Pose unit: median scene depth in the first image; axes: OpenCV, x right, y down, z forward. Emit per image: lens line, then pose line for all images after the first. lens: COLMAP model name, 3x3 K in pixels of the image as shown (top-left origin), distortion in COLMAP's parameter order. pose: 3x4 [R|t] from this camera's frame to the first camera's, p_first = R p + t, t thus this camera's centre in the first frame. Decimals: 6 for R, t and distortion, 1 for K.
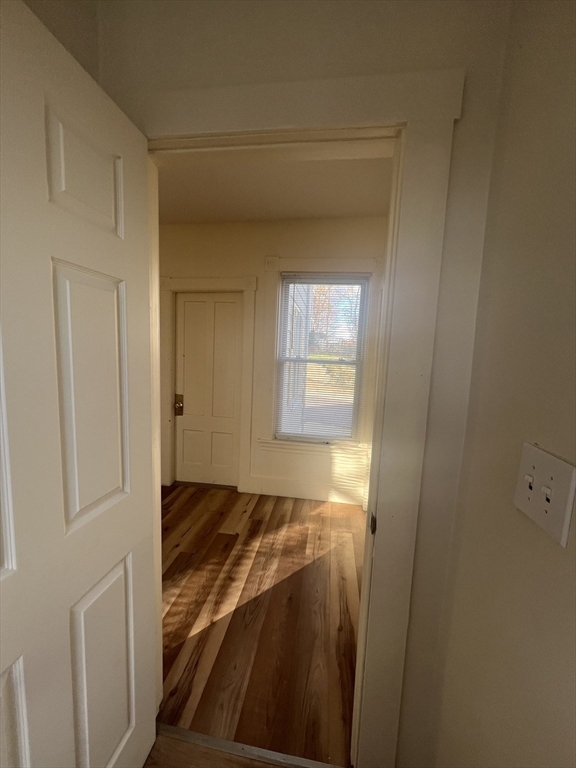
lens RADIAL K [[307.5, 0, 287.0], [0, 307.5, 383.1], [0, 0, 1]] dist [-0.002857, 0.000815]
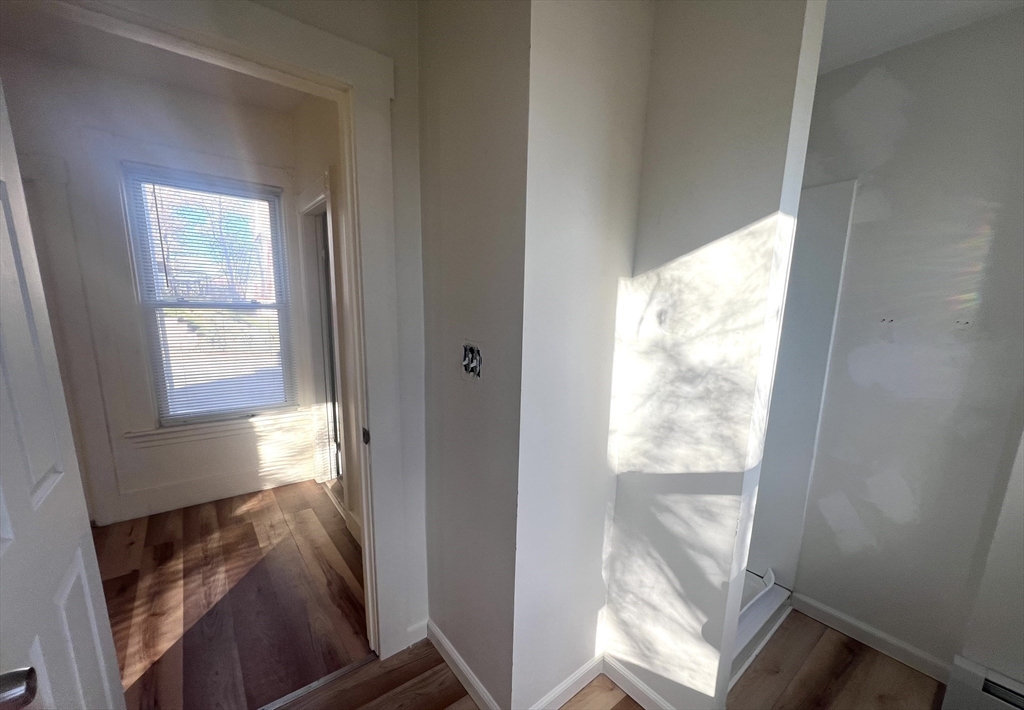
lens RADIAL K [[408.2, 0, 518.9], [0, 408.2, 390.5], [0, 0, 1]] dist [-0.002308, 0.000588]
pose [[0.679255, -0.171491, 0.713585, -0.139925], [0.078804, 0.983737, 0.161402, 0.025792], [-0.729659, -0.053400, 0.681723, -0.166607]]
